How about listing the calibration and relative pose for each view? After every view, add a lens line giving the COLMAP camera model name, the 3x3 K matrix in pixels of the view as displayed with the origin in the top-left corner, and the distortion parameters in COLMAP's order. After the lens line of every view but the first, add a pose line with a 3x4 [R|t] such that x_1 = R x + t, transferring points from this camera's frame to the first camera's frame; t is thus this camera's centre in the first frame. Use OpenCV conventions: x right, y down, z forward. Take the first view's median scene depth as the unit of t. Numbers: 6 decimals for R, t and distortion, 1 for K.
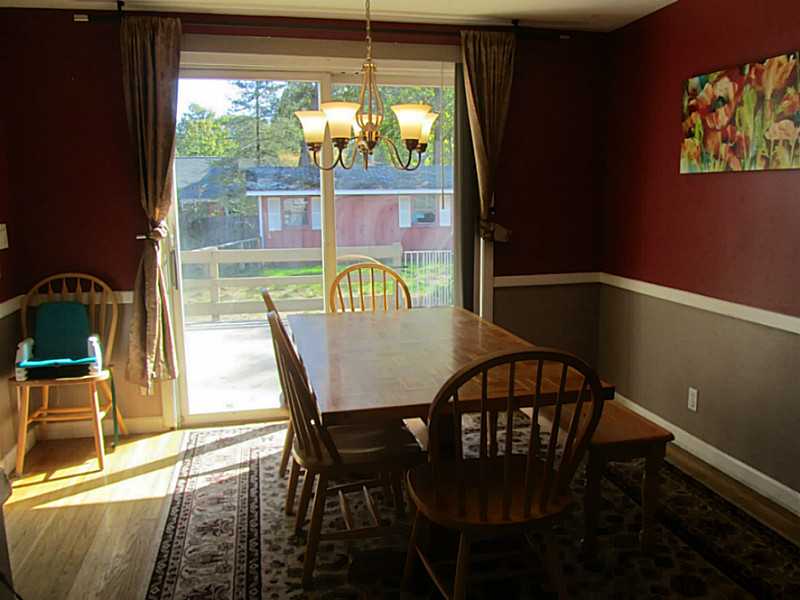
lens RADIAL K [[658.8, 0, 400.0], [0, 658.8, 300.0], [0, 0, 1]] dist [-0.031279, -0.007696]
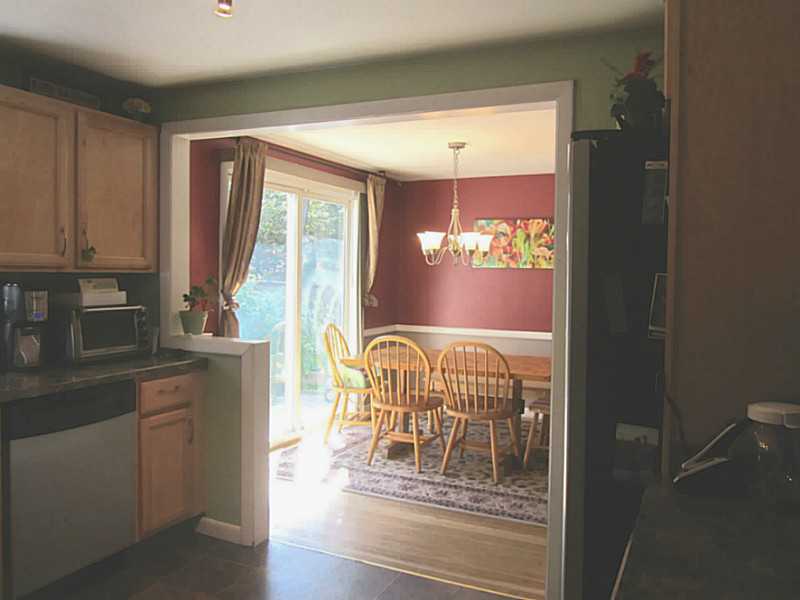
lens RADIAL K [[658.8, 0, 400.0], [0, 658.8, 300.0], [0, 0, 1]] dist [-0.031279, -0.007696]
pose [[0.613781, -0.016020, 0.789314, -1.441379], [0.105975, 0.992417, -0.062265, -0.000686], [-0.782331, 0.121865, 0.610824, -0.002261]]
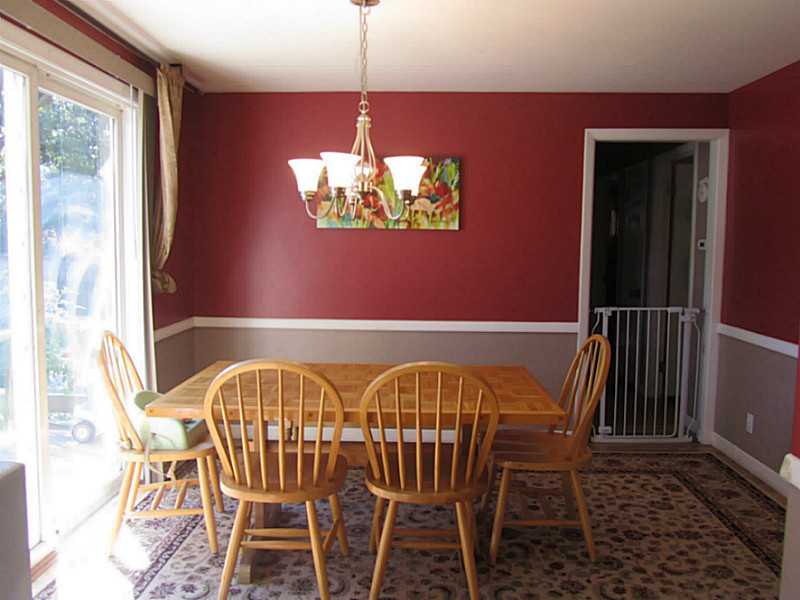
lens RADIAL K [[658.8, 0, 400.0], [0, 658.8, 300.0], [0, 0, 1]] dist [-0.031279, -0.007696]
pose [[0.241470, -0.072336, 0.967709, -0.925246], [0.140779, 0.989280, 0.038820, -0.094380], [-0.960143, 0.126859, 0.249064, 0.634176]]
